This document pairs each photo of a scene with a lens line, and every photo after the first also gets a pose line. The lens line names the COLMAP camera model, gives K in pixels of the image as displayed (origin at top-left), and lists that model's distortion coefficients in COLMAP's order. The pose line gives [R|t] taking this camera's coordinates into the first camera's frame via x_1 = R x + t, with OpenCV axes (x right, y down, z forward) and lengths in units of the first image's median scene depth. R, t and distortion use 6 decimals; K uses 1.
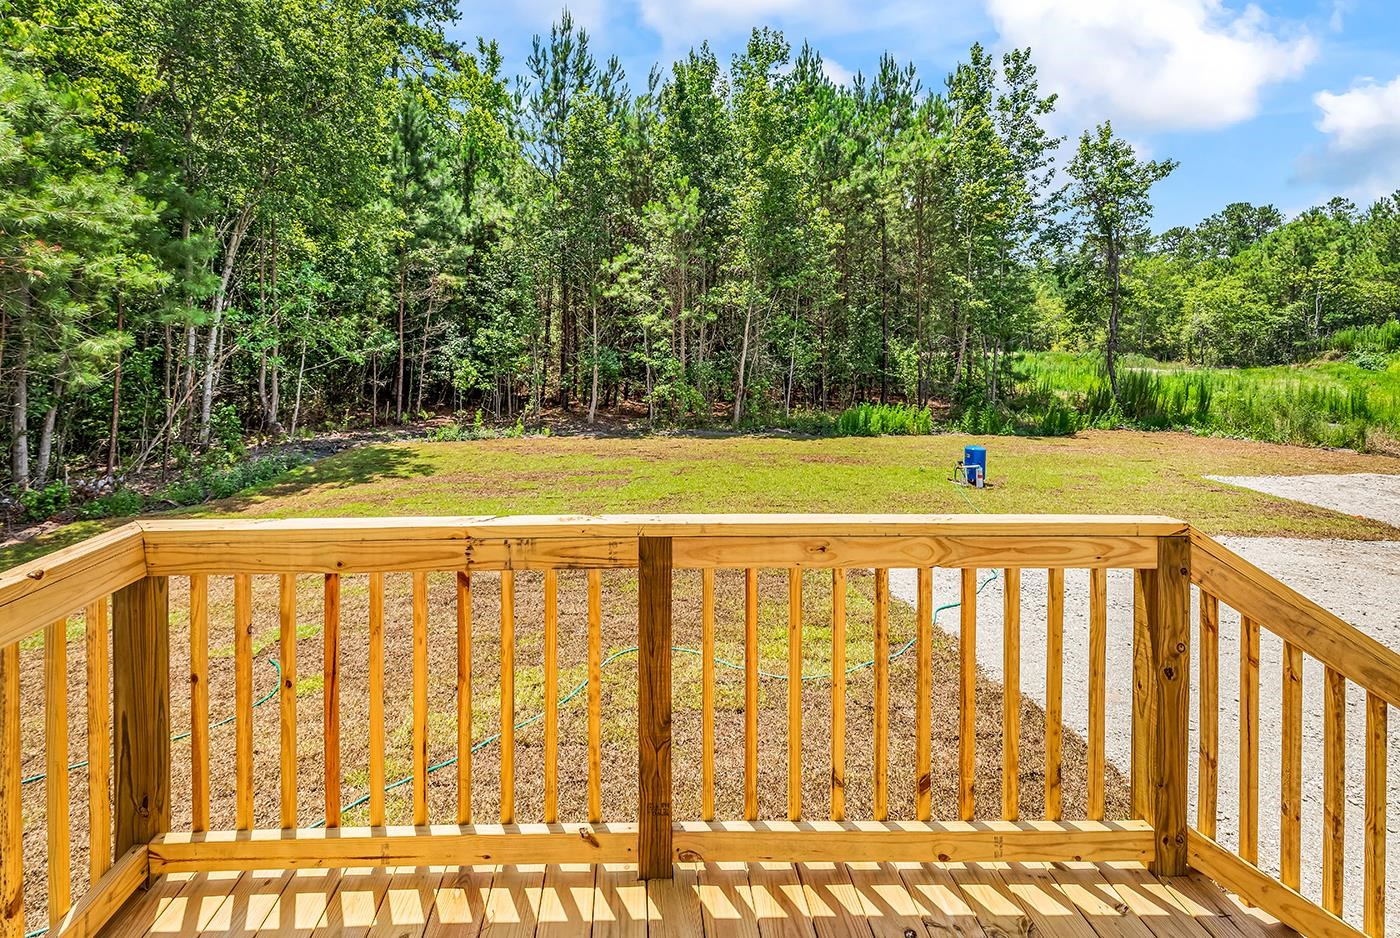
lens RADIAL K [[674.5, 0, 678.6], [0, 674.5, 415.8], [0, 0, 1]] dist [0.000328, -0.000280]
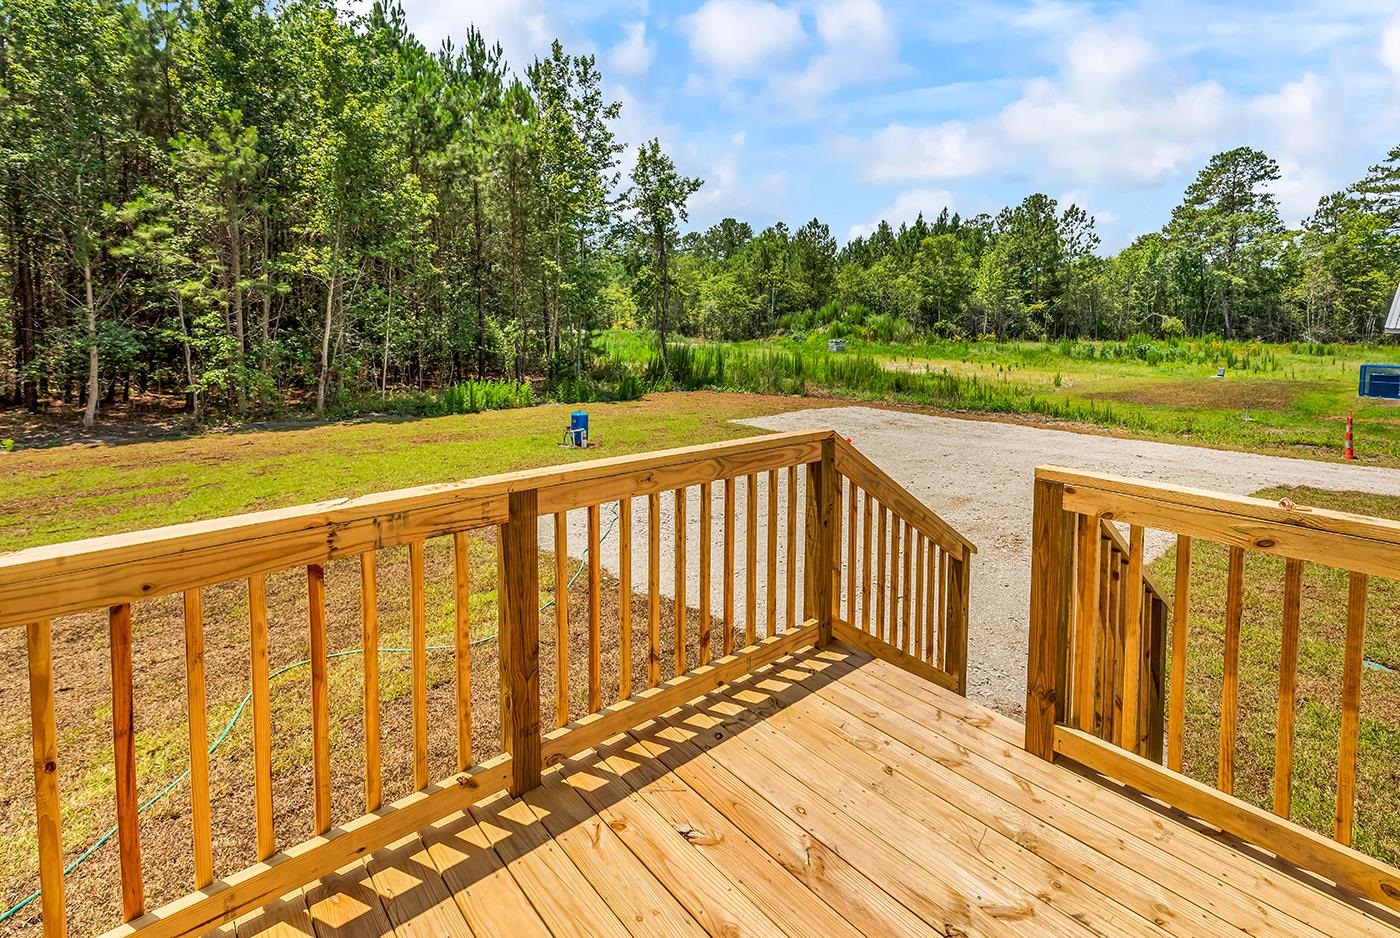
lens RADIAL K [[674.5, 0, 702.1], [0, 674.5, 466.0], [0, 0, 1]] dist [0.000328, -0.000280]
pose [[0.750033, -0.128610, 0.648775, -0.160987], [0.062767, 0.990326, 0.123754, 0.006404], [-0.658415, -0.052098, 0.750850, -0.007142]]
